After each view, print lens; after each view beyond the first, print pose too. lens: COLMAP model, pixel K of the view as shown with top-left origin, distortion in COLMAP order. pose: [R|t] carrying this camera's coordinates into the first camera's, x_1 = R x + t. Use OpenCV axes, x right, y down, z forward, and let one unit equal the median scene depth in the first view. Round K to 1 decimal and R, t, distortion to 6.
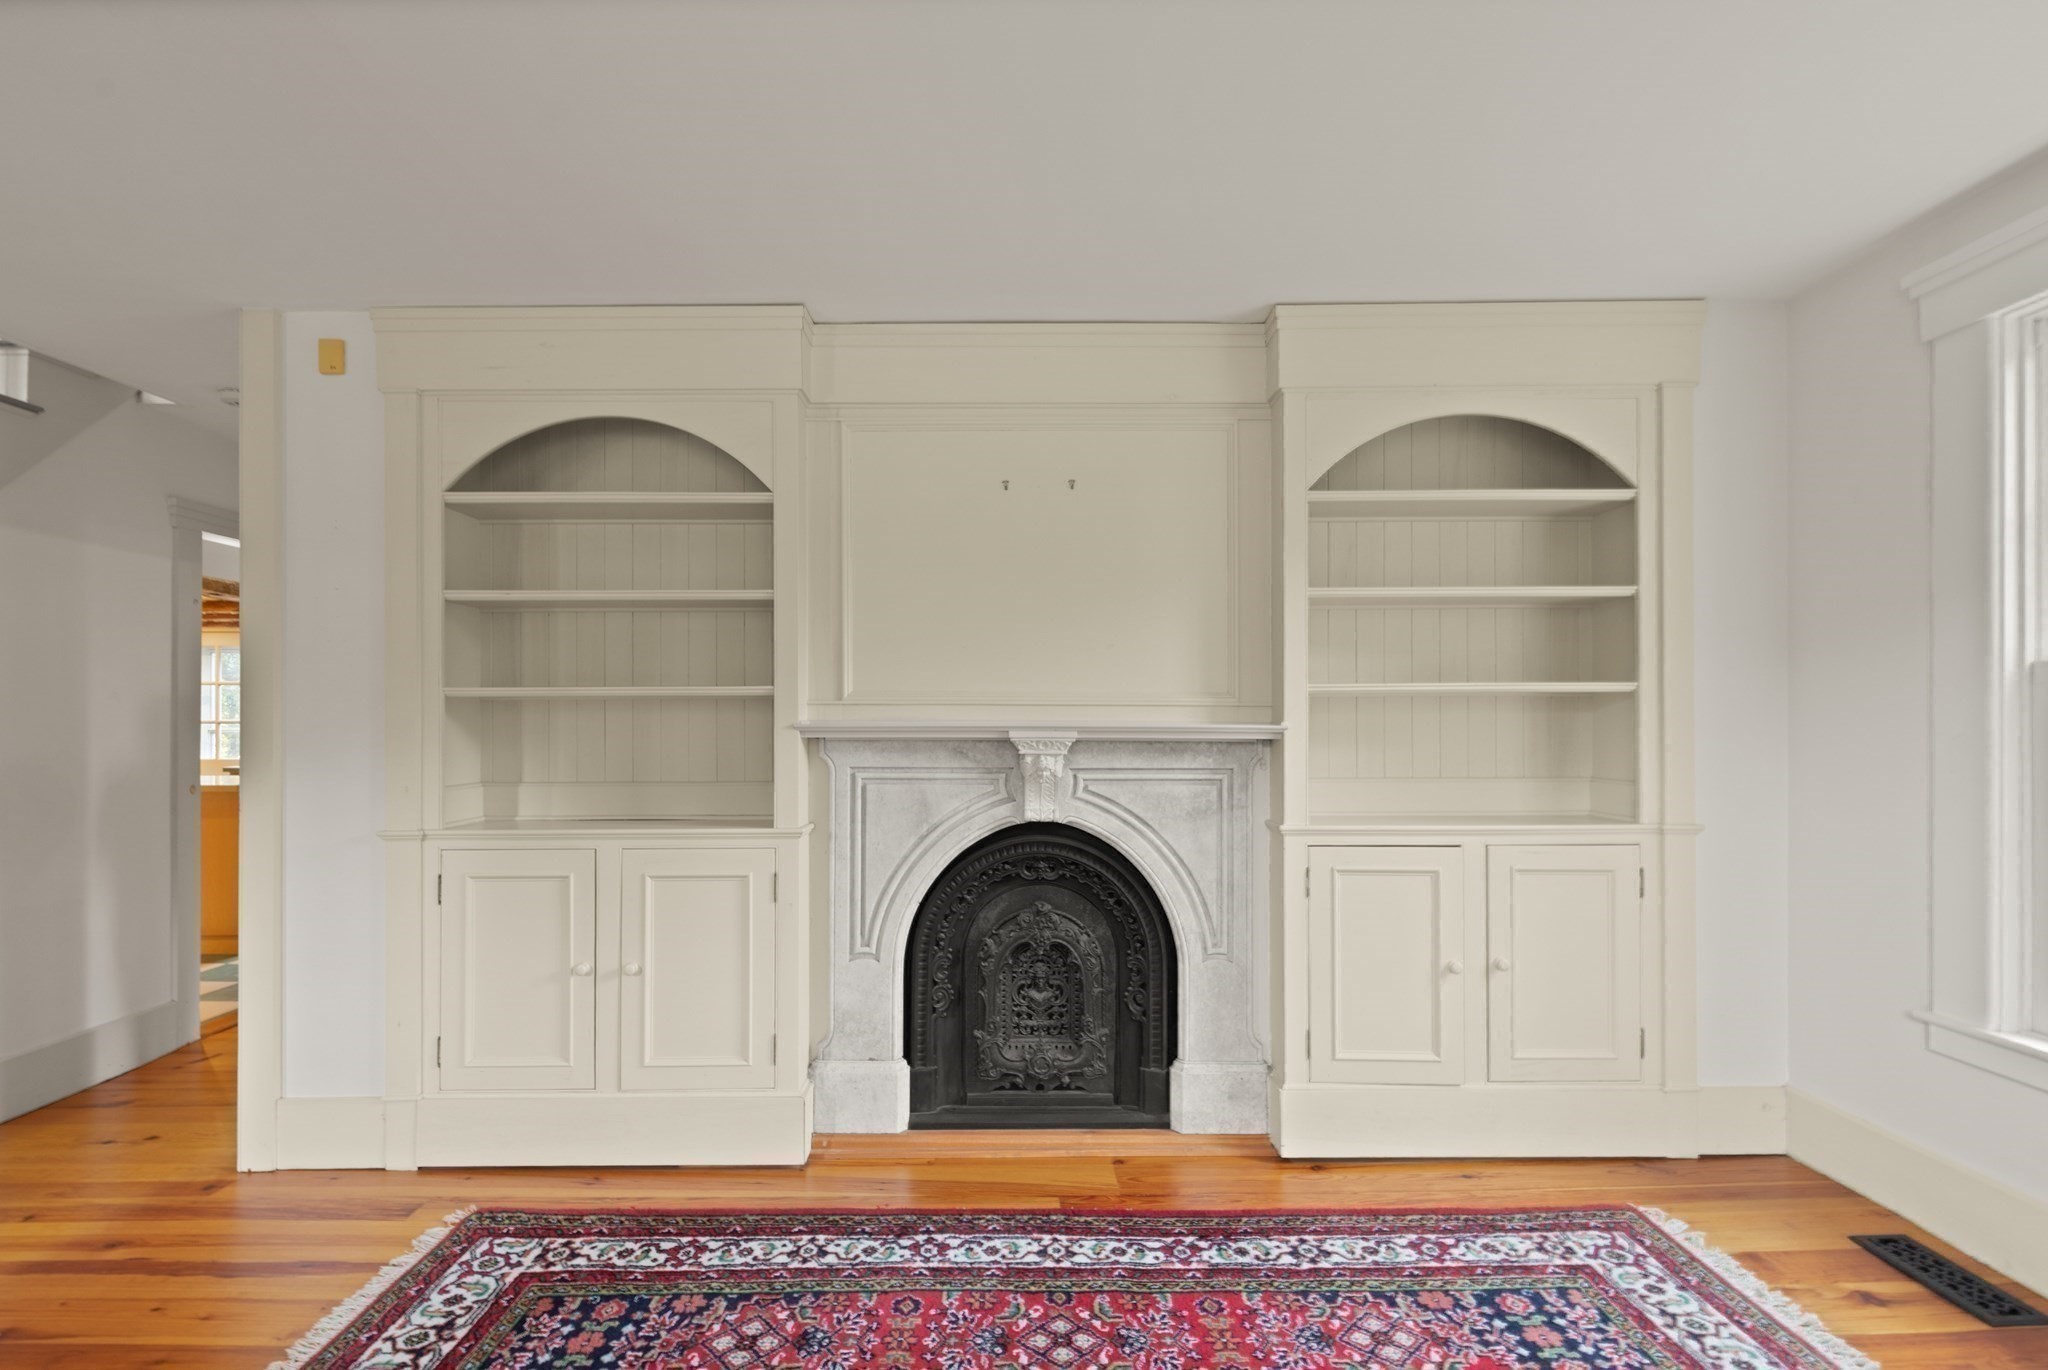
lens RADIAL K [[959.5, 0, 1007.8], [0, 959.5, 718.3], [0, 0, 1]] dist [0.005816, -0.000226]
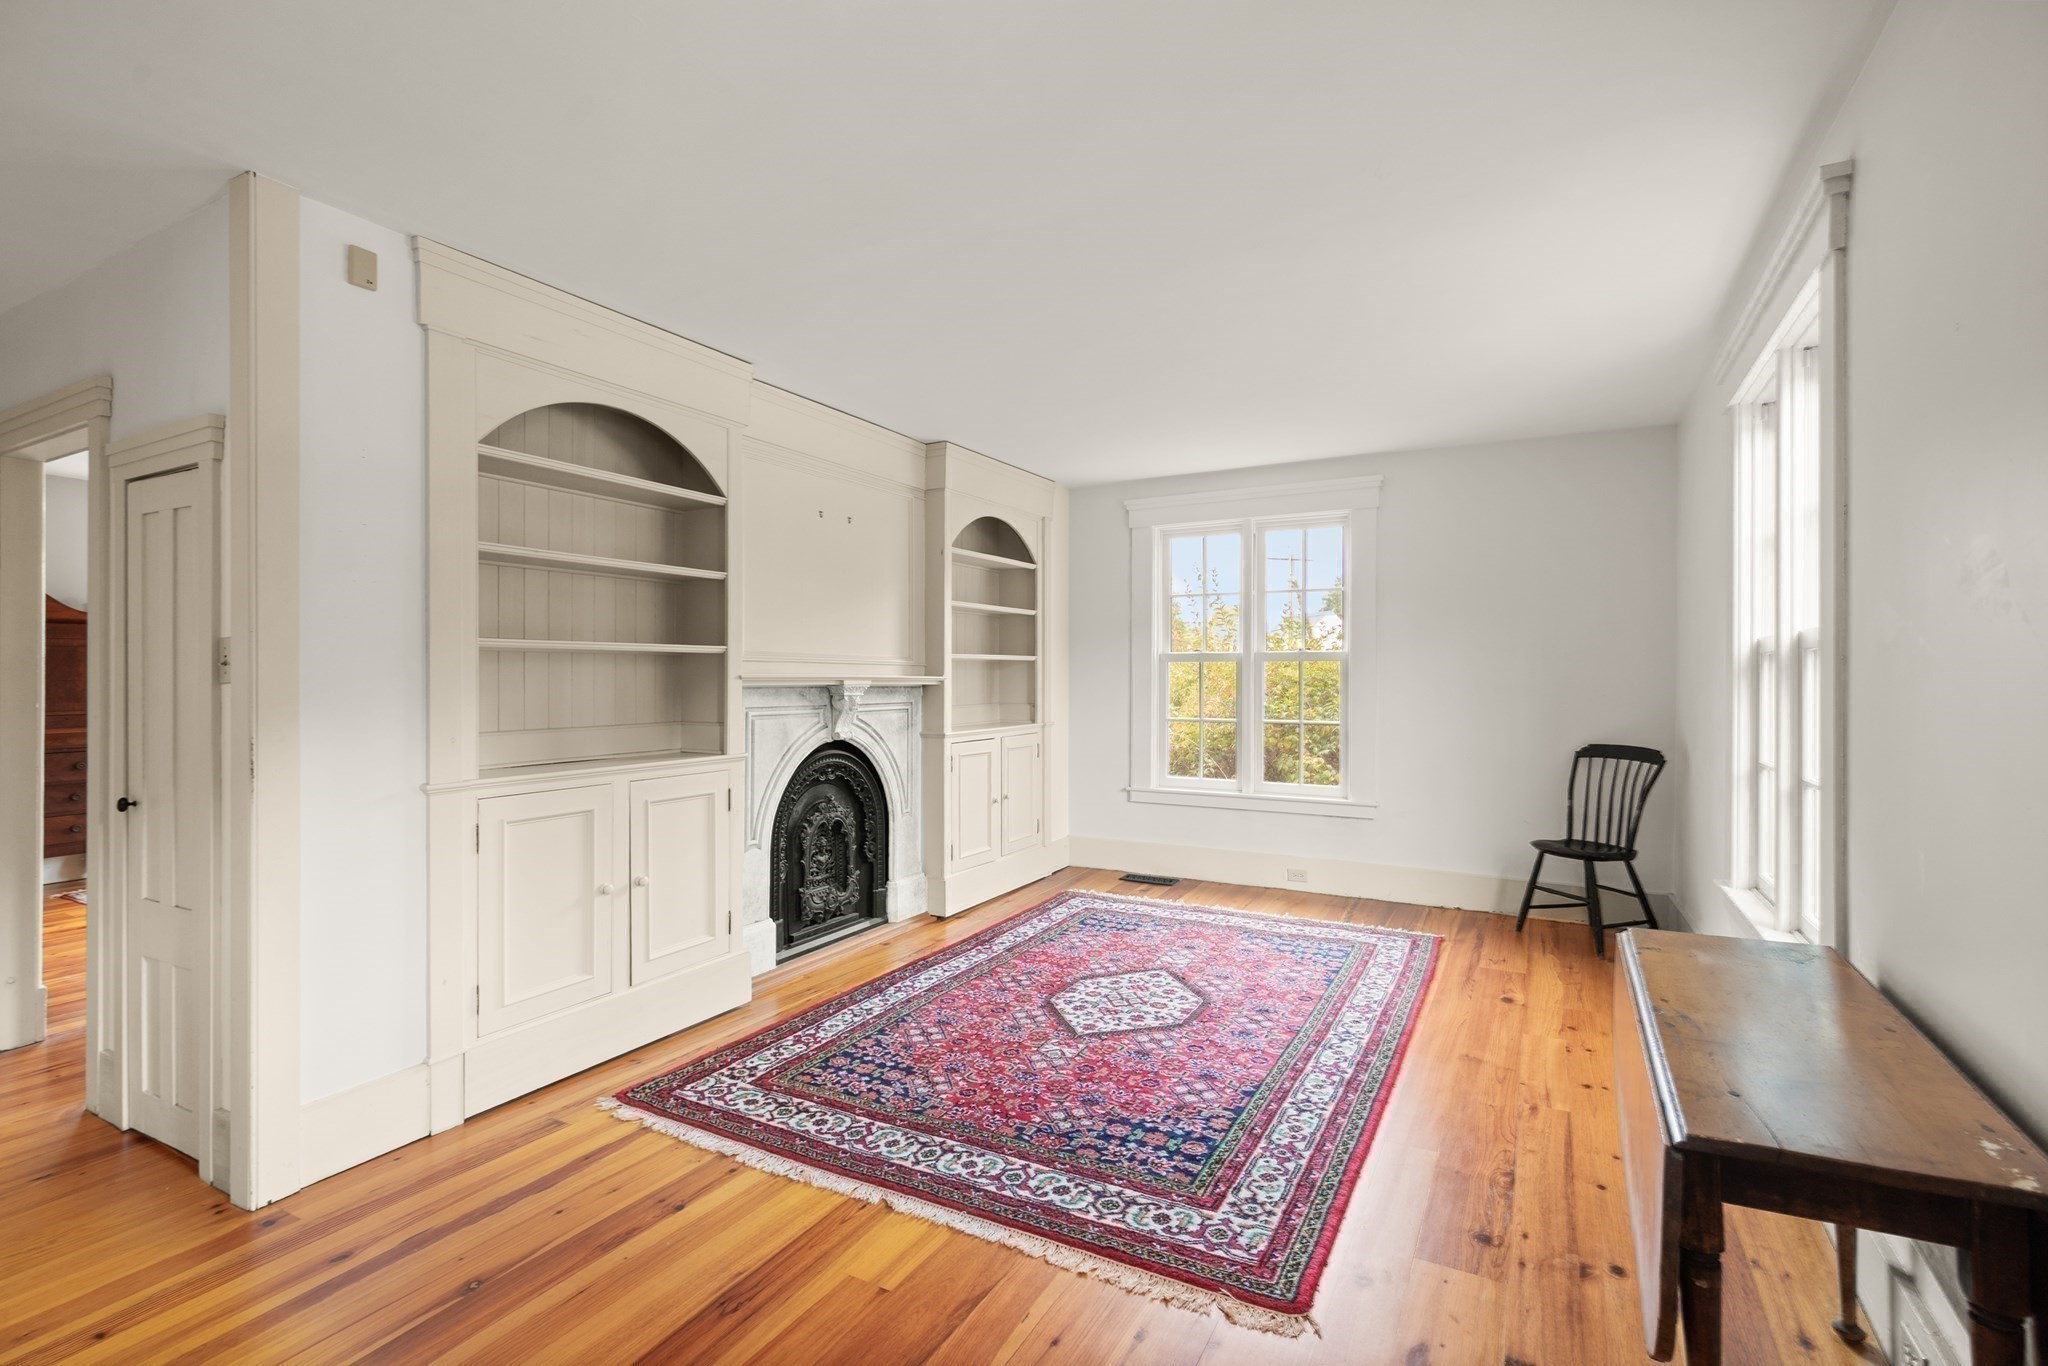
lens RADIAL K [[933.6, 0, 1024.0], [0, 933.6, 683.0], [0, 0, 1]] dist [0.004523, 0.000218]
pose [[0.487520, -0.004964, 0.873098, -1.151121], [-0.001524, 0.999977, 0.006537, 0.007661], [-0.873111, -0.004517, 0.487501, 0.025526]]
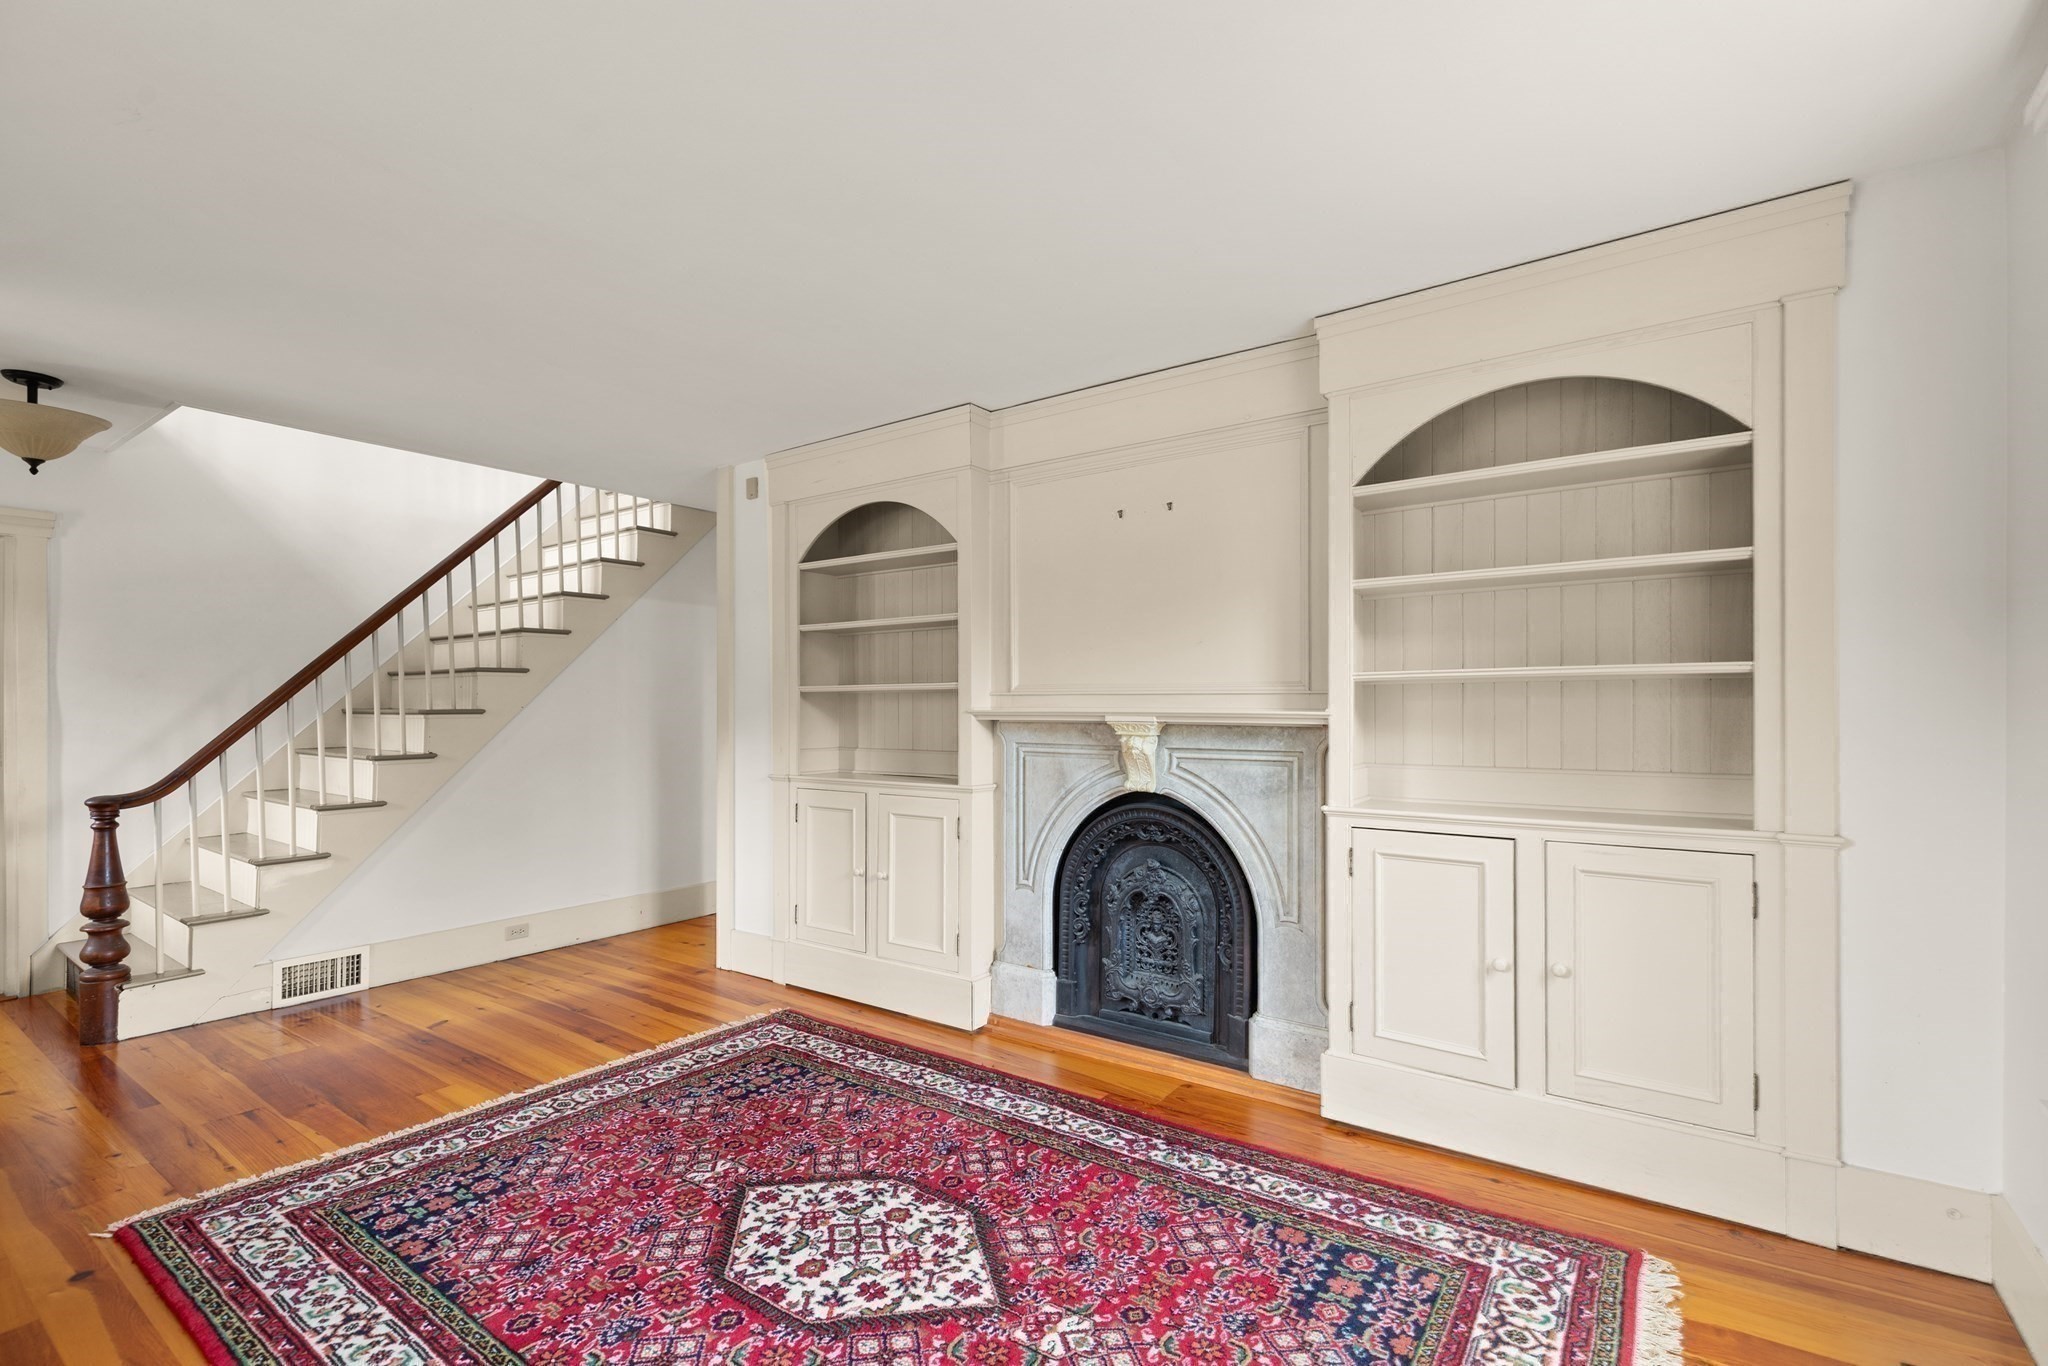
lens RADIAL K [[927.3, 0, 1035.8], [0, 927.3, 707.0], [0, 0, 1]] dist [0.005043, 0.000118]
pose [[0.815022, 0.000589, -0.579429, 0.617302], [0.001412, 0.999994, 0.003003, -0.001854], [0.579428, -0.003265, 0.815017, -0.023520]]
